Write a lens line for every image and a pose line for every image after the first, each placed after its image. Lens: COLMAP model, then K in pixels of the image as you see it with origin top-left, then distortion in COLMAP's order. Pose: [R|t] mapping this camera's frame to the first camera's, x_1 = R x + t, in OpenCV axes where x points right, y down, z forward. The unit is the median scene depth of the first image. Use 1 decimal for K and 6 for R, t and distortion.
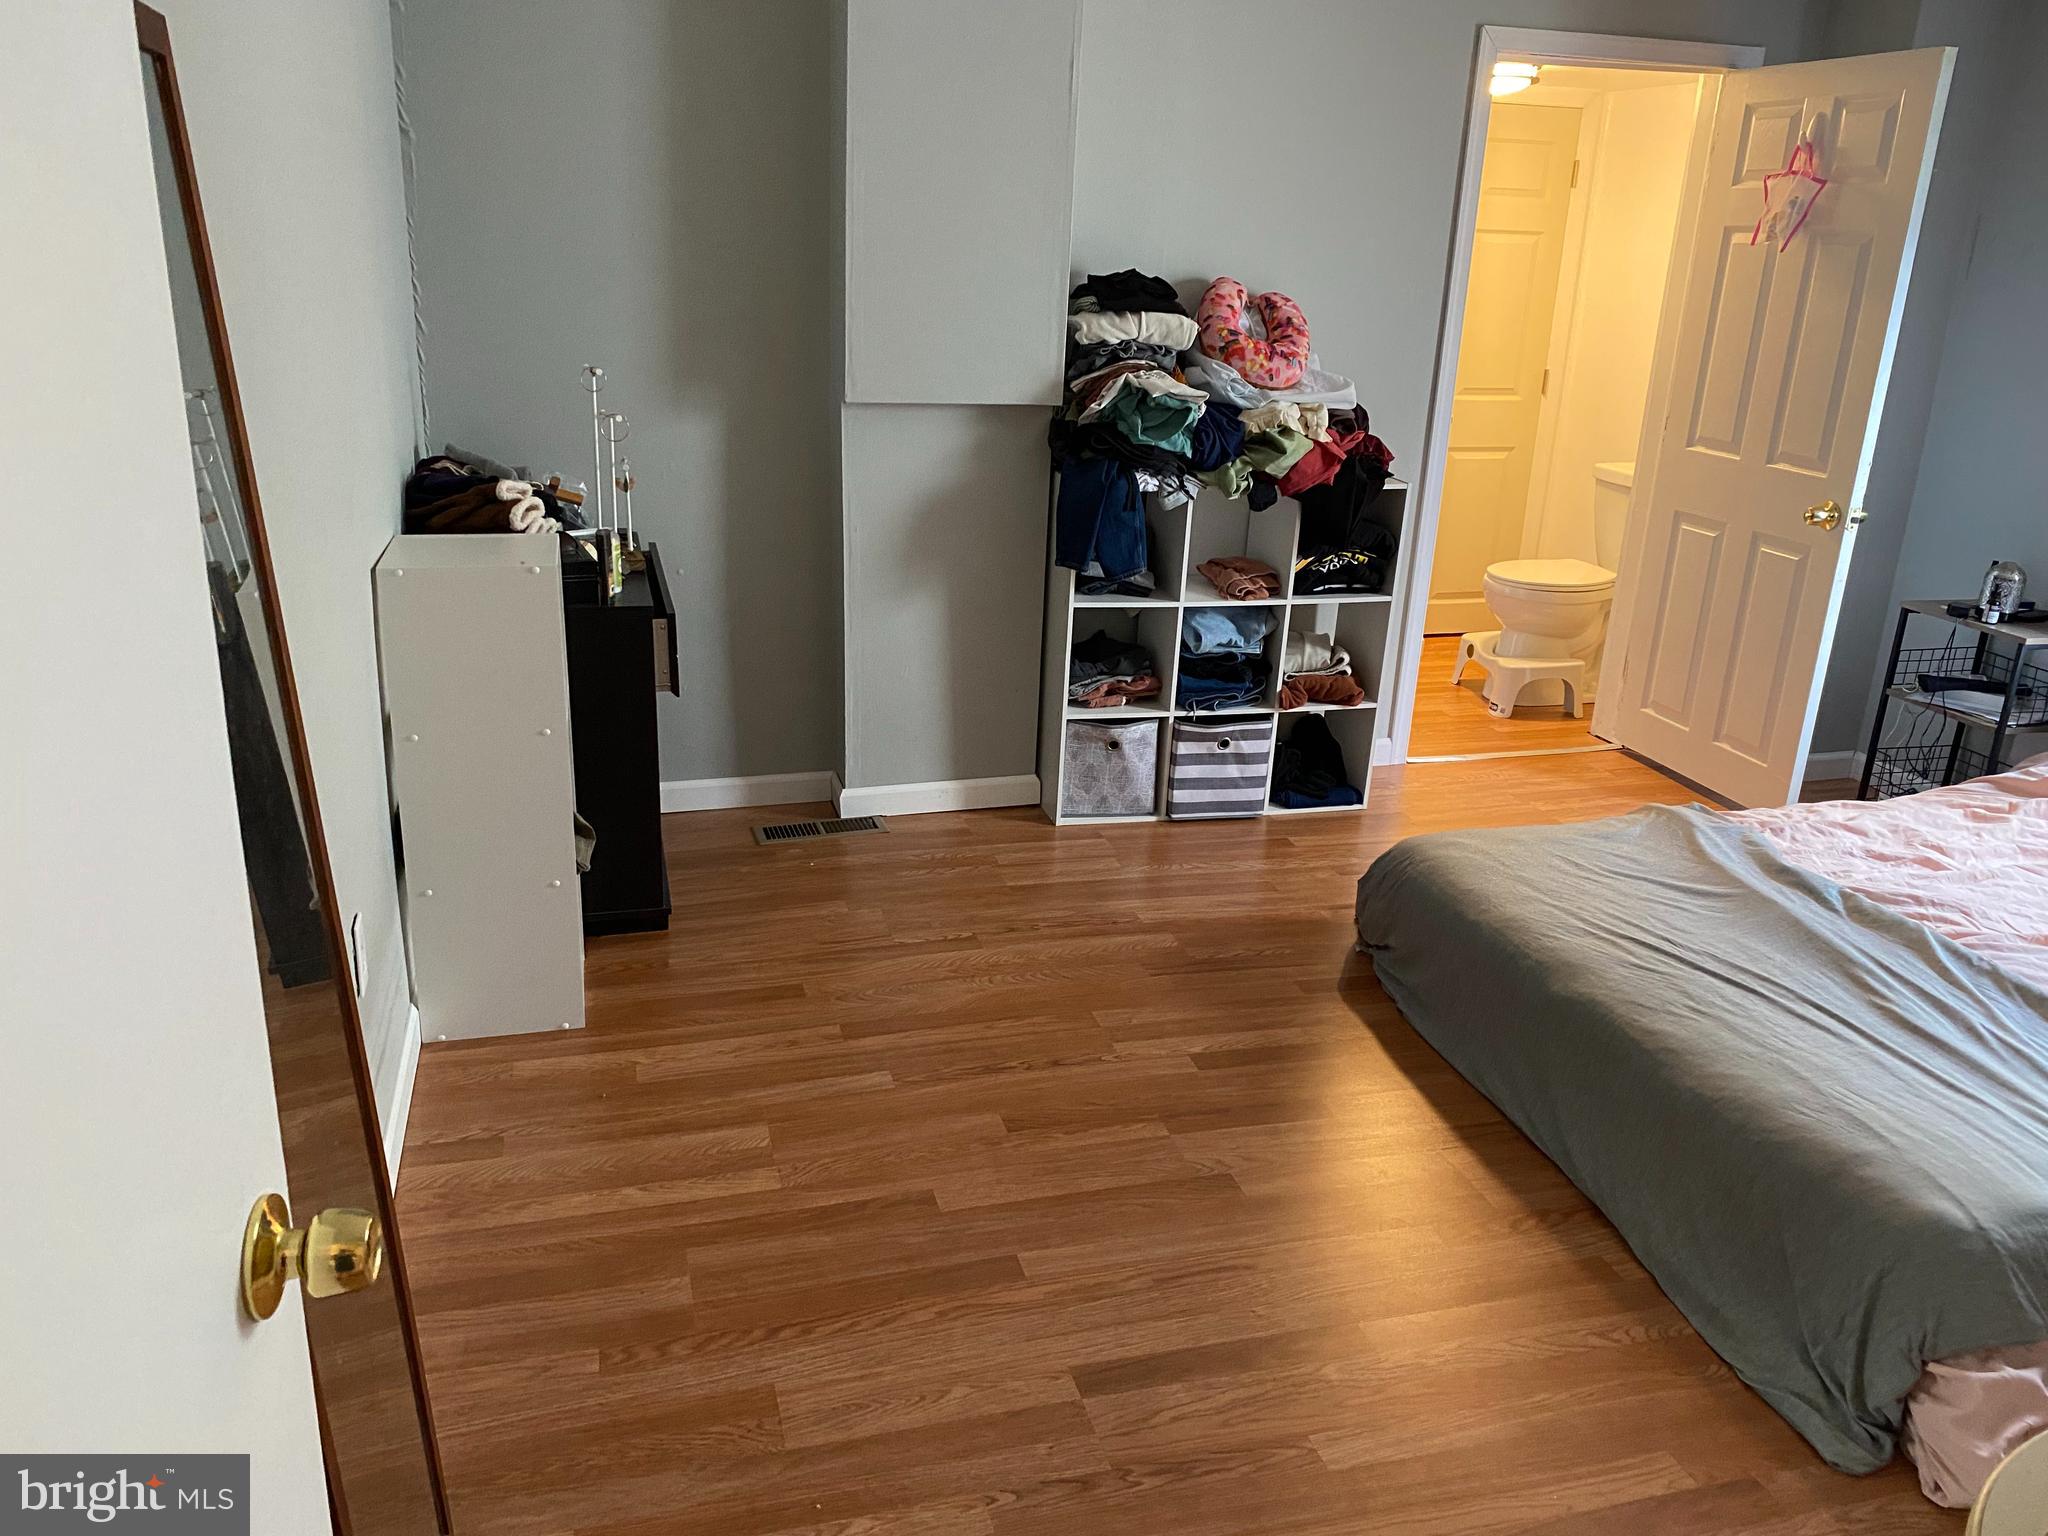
lens RADIAL K [[1559.3, 0, 1021.2], [0, 1559.3, 768.1], [0, 0, 1]] dist [0.027258, -0.023438]
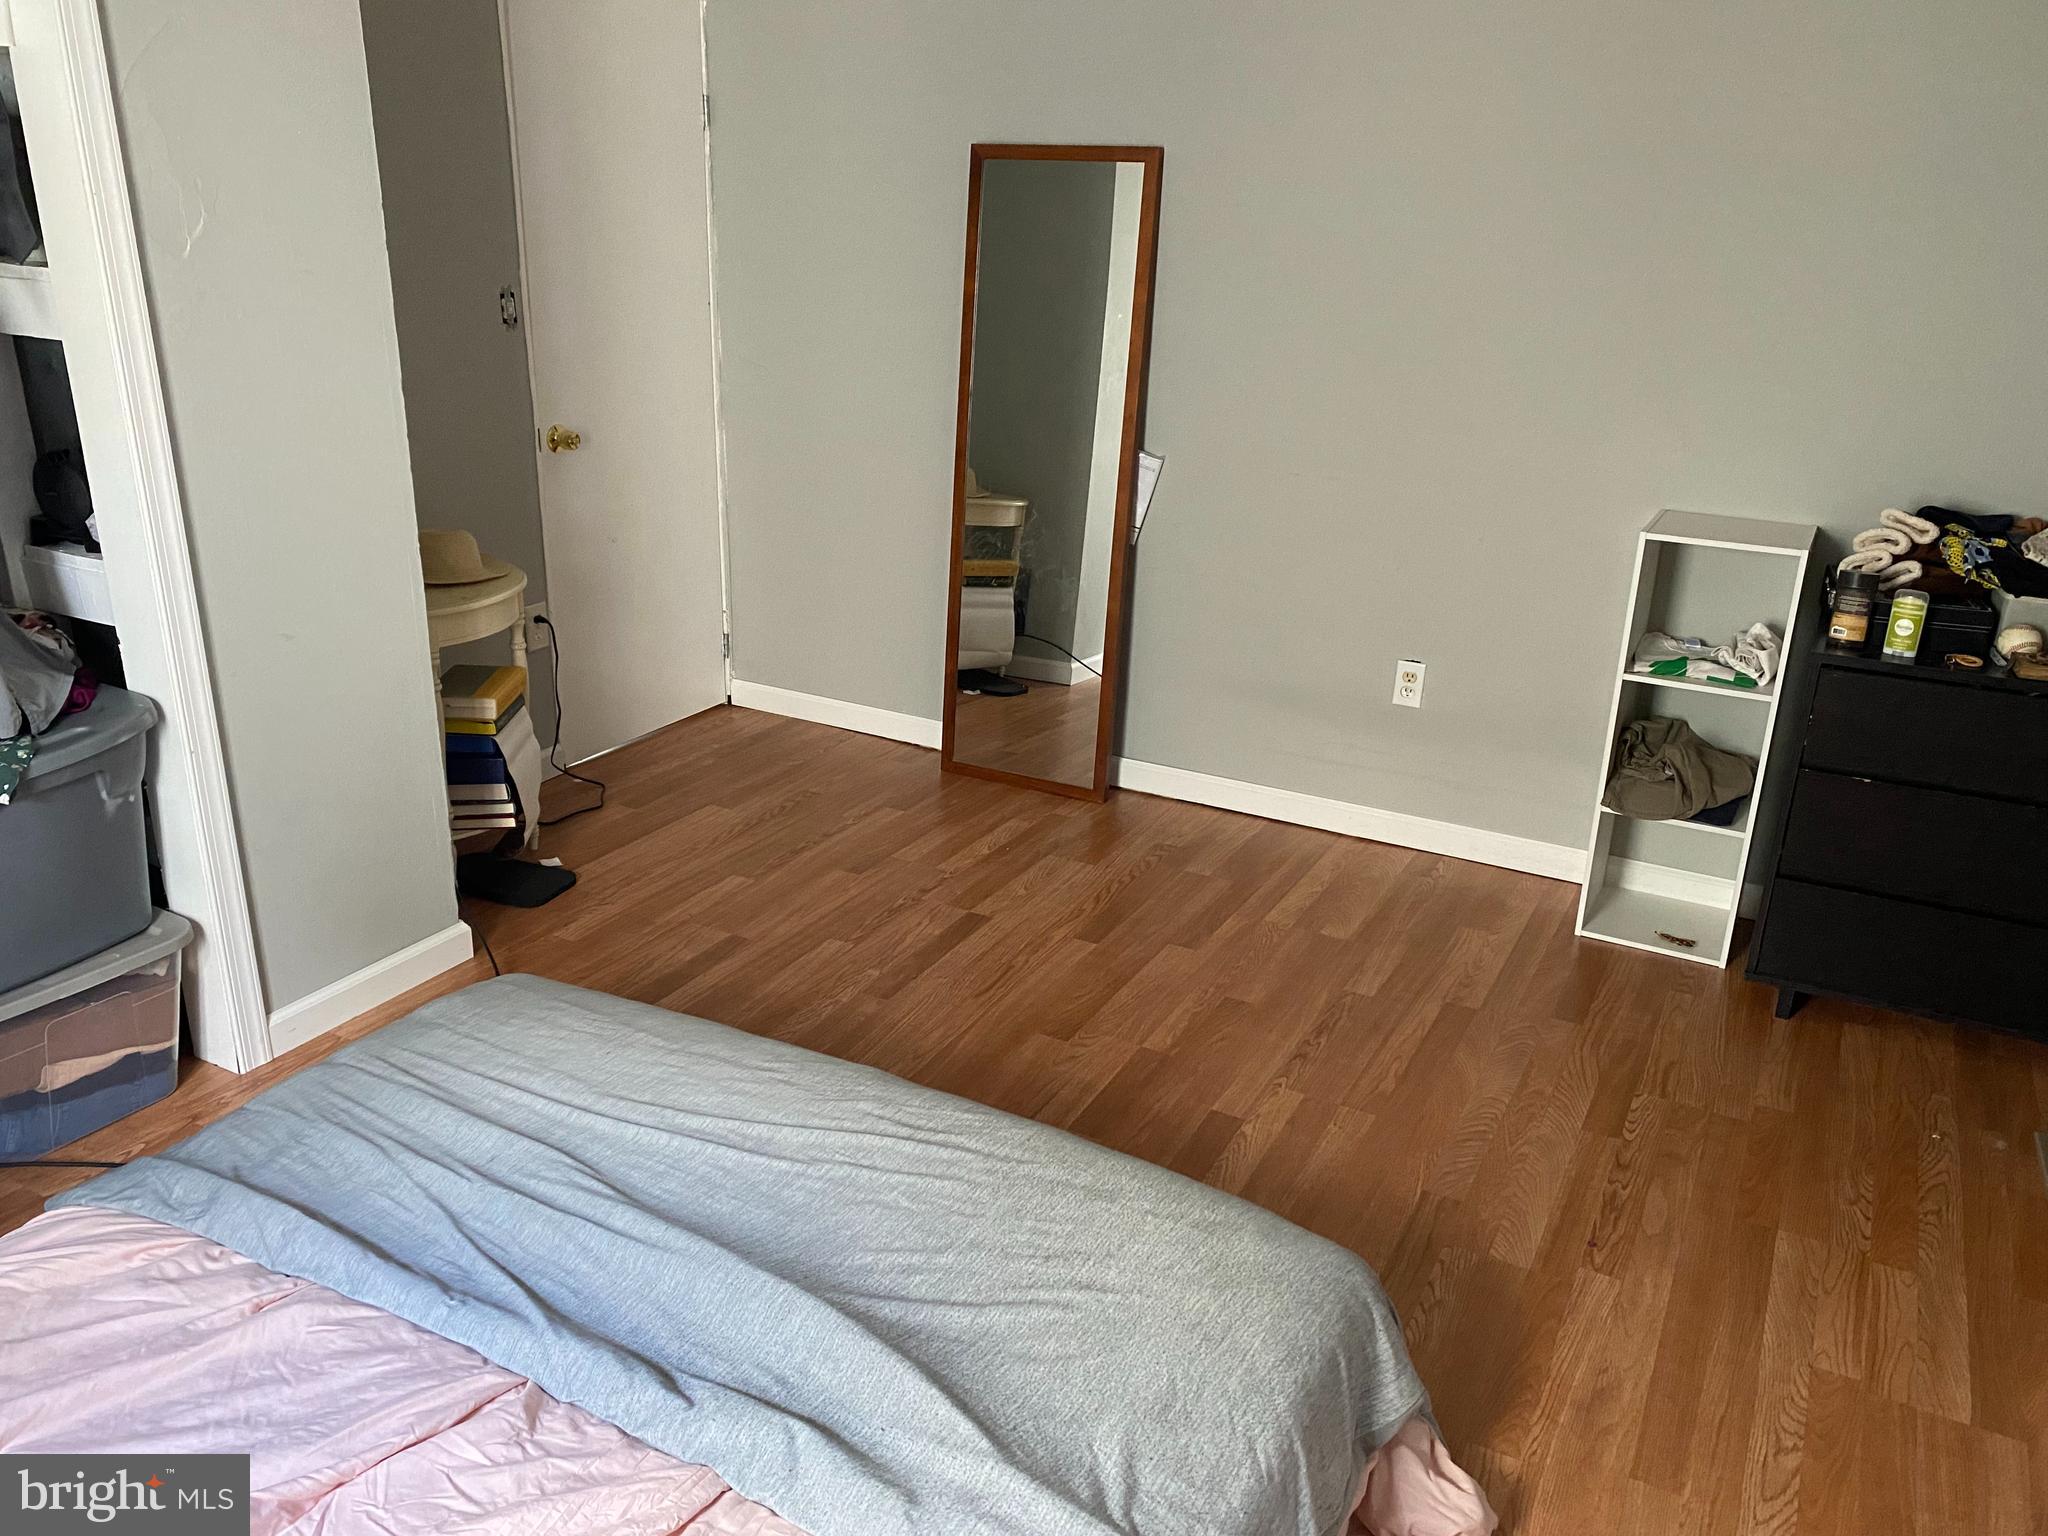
lens RADIAL K [[1559.3, 0, 1021.4], [0, 1559.3, 769.0], [0, 0, 1]] dist [0.027258, -0.023438]
pose [[-0.697161, 0.207879, -0.686114, 0.869446], [-0.260506, 0.818163, 0.512587, -0.472954], [0.667910, 0.536093, -0.516237, 1.391684]]
